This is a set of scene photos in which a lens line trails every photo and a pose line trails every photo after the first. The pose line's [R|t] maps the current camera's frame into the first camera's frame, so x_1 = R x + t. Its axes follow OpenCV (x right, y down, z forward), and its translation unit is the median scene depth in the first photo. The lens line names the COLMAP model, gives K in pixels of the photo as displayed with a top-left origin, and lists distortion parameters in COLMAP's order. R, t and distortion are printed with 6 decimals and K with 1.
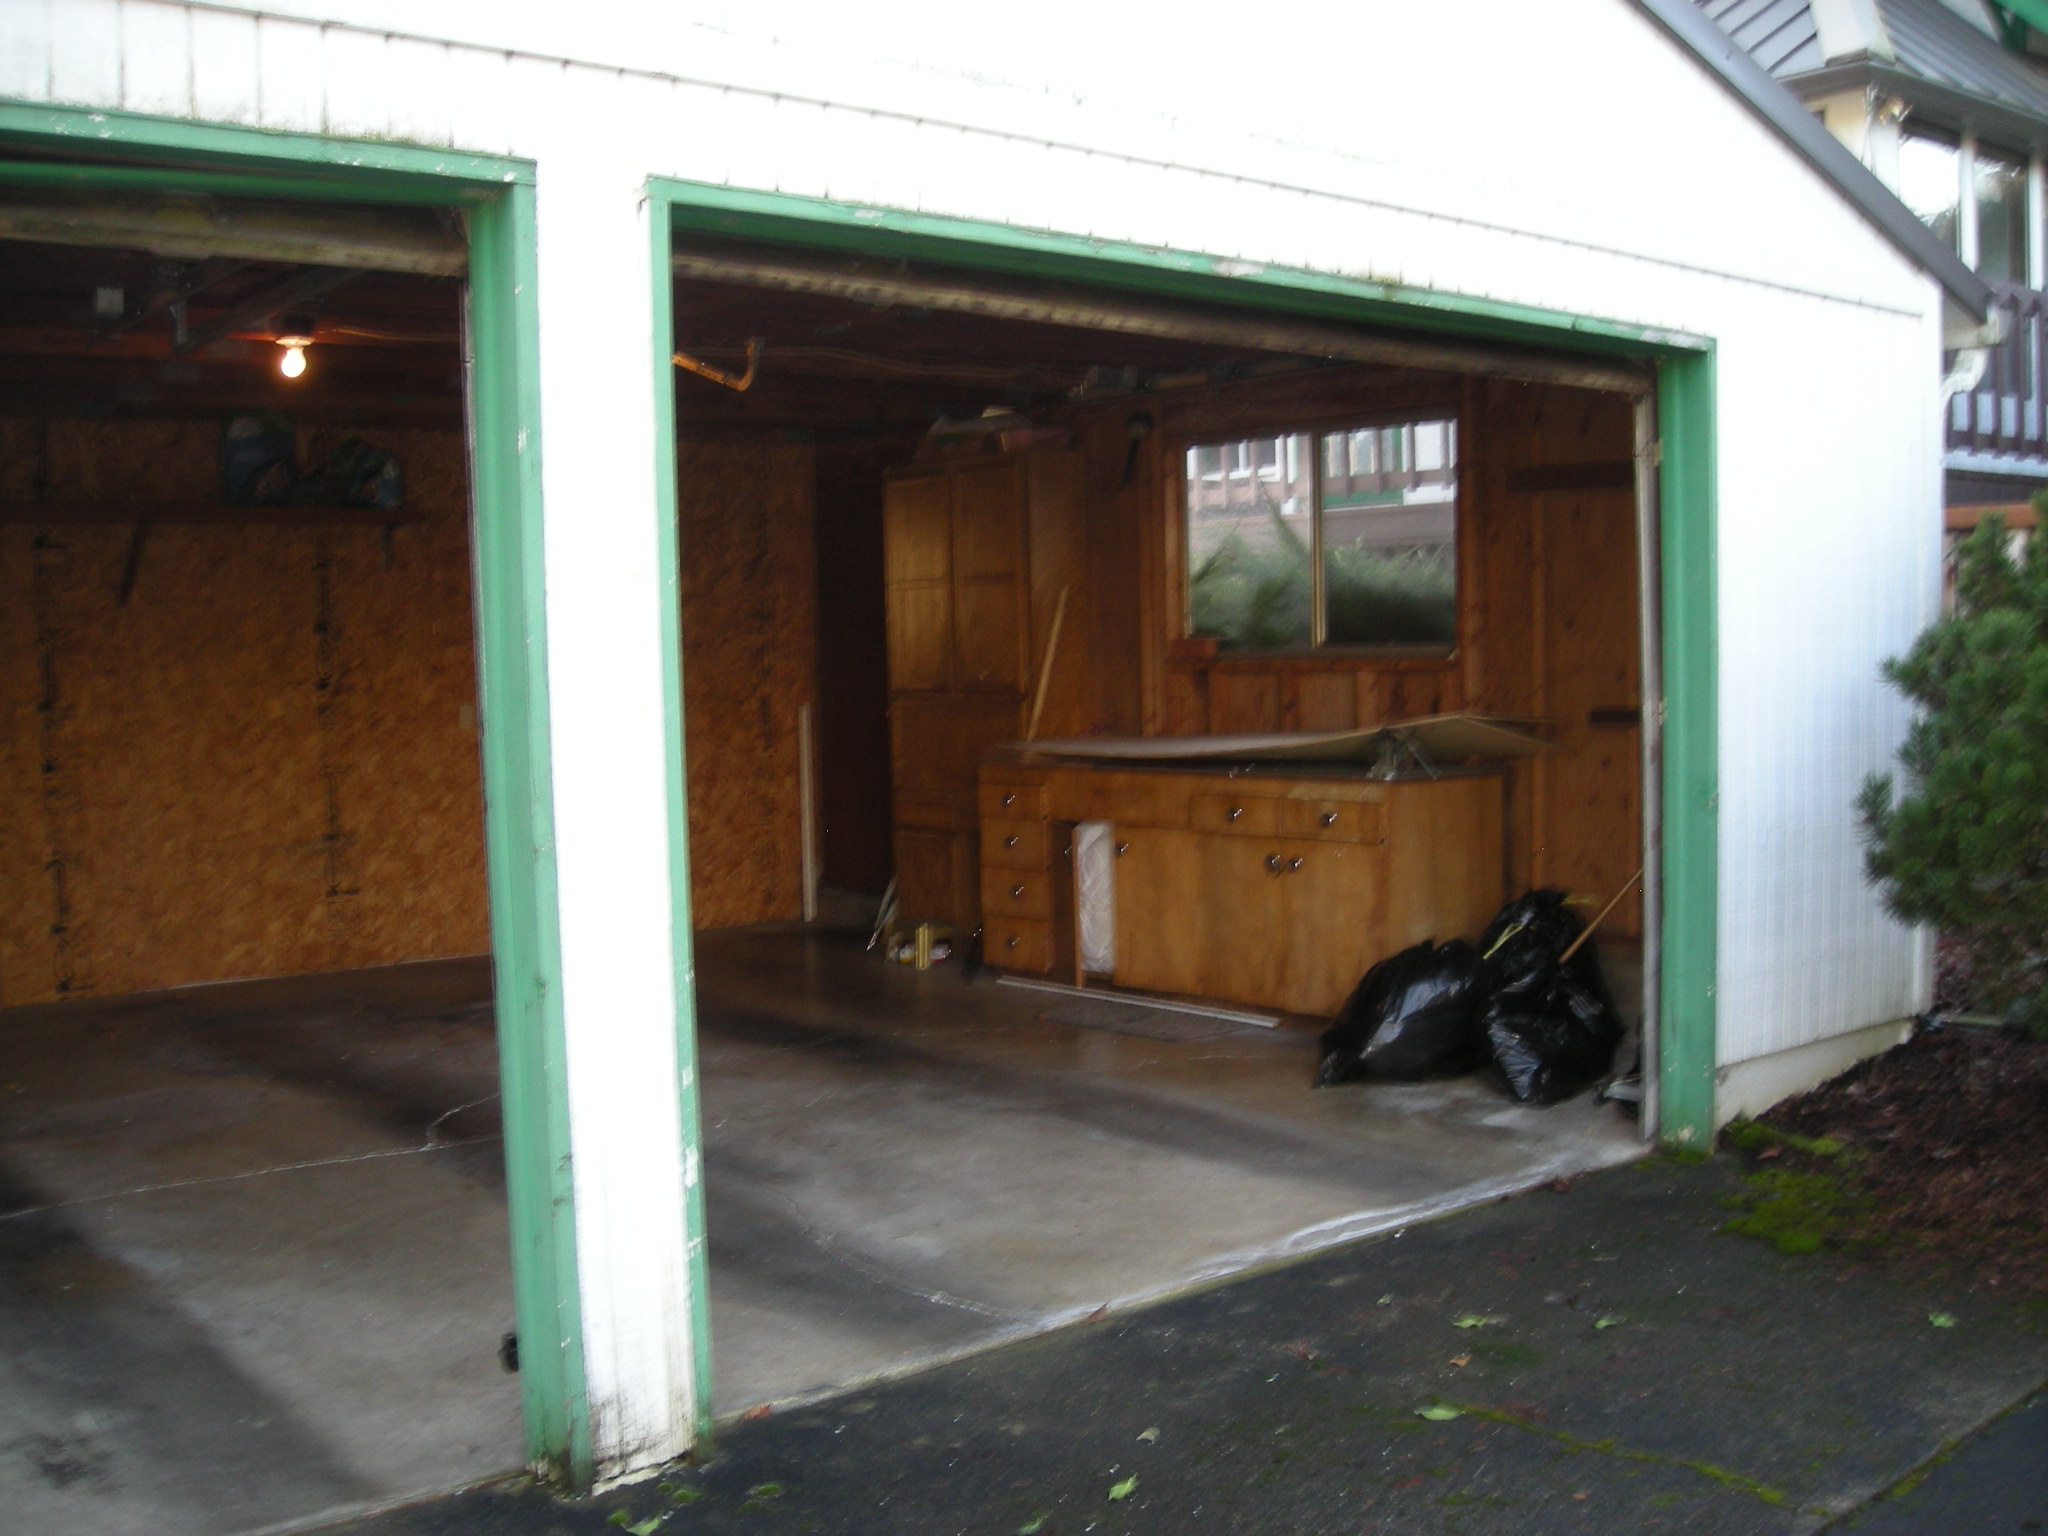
lens RADIAL K [[2093.9, 0, 994.9], [0, 2093.9, 839.8], [0, 0, 1]] dist [-0.177592, 0.104599]
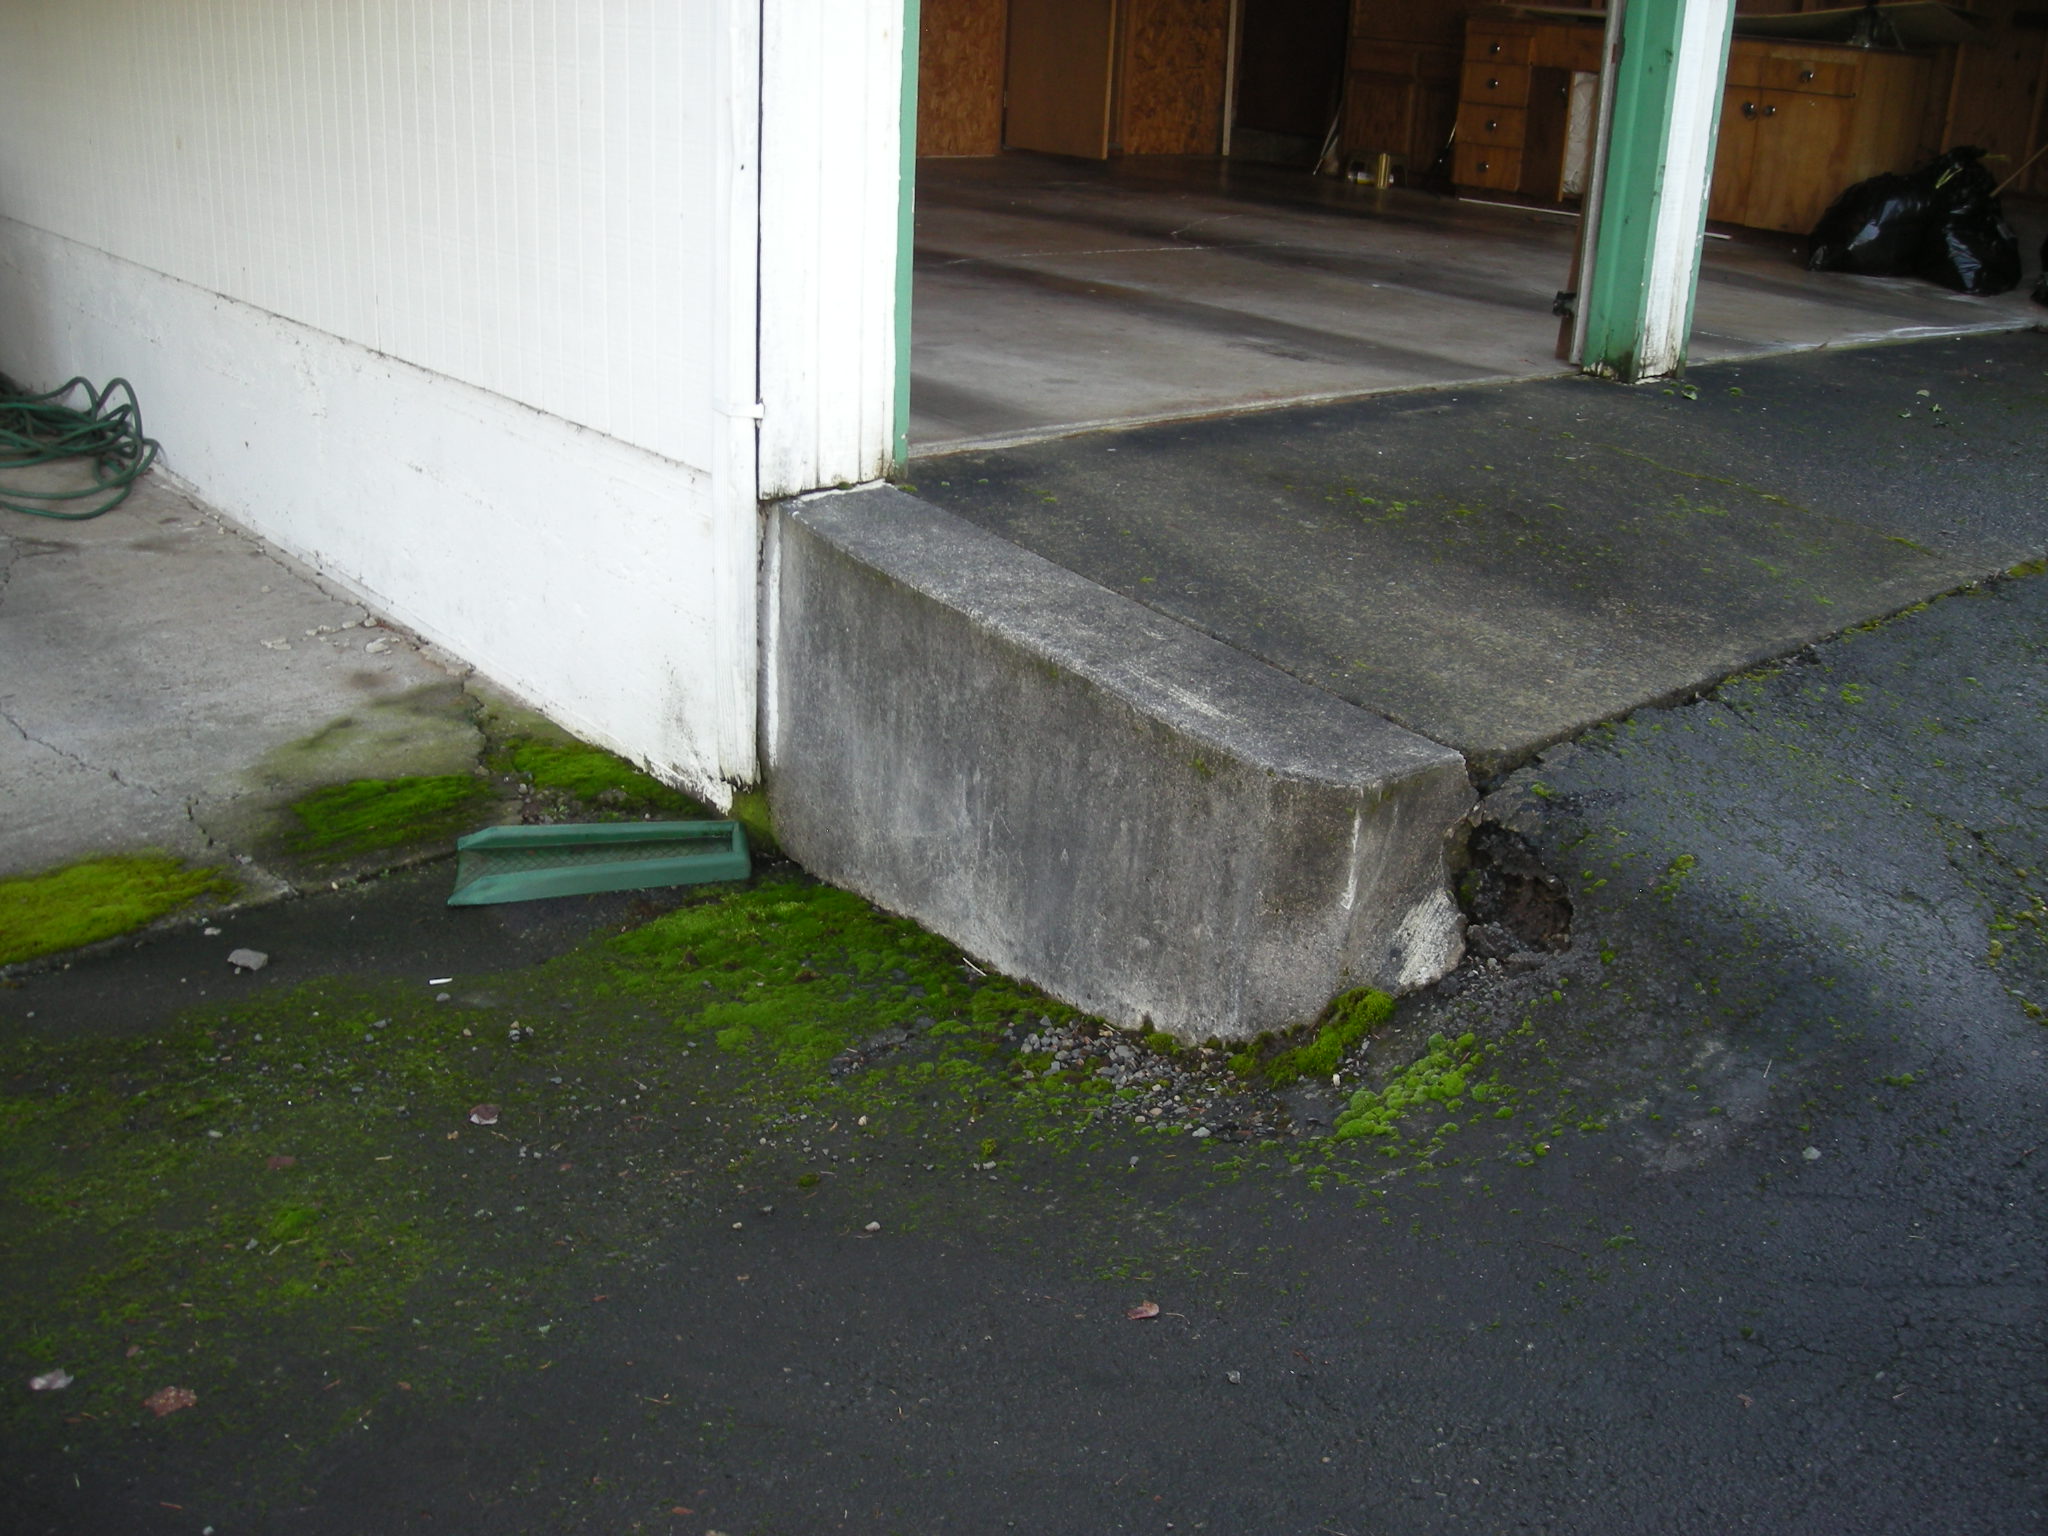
lens RADIAL K [[2093.9, 0, 994.9], [0, 2093.9, 839.8], [0, 0, 1]] dist [-0.177592, 0.104599]
pose [[0.997644, 0.057668, 0.037173, -0.359515], [-0.066185, 0.951664, 0.299924, 0.101731], [-0.018080, -0.301677, 0.953239, -0.314184]]
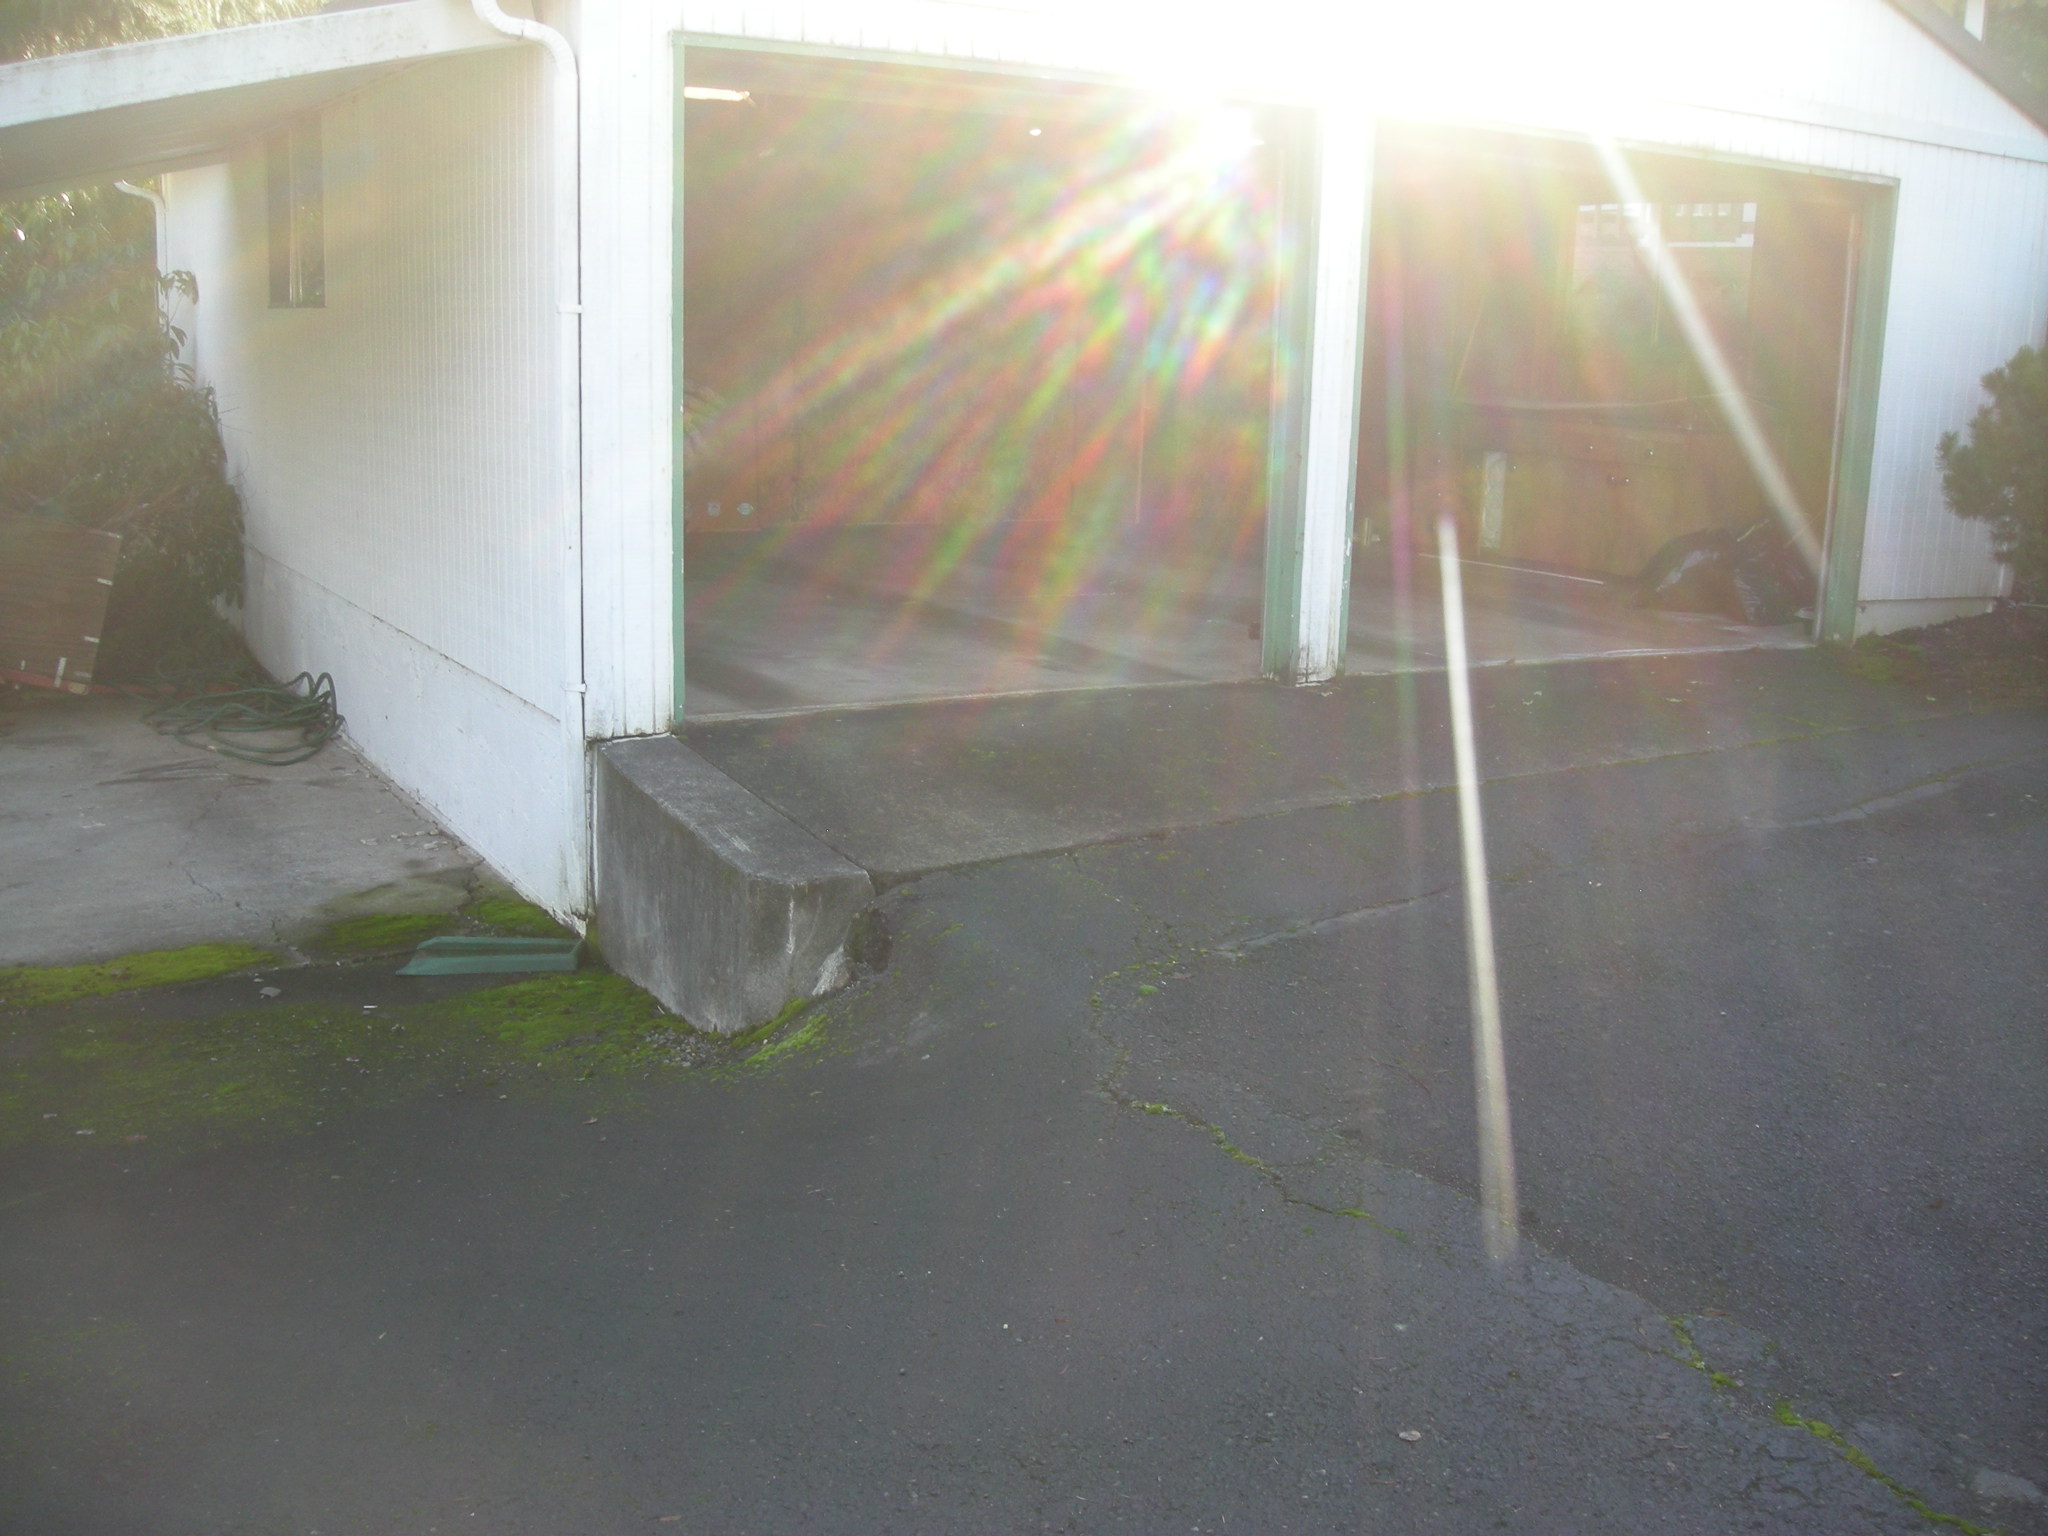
lens RADIAL K [[2093.9, 0, 994.9], [0, 2093.9, 839.8], [0, 0, 1]] dist [-0.177592, 0.104599]
pose [[0.986608, 0.088449, -0.137044, -0.093153], [-0.066856, 0.985673, 0.154854, 0.072638], [0.148777, -0.143618, 0.978386, -0.651285]]
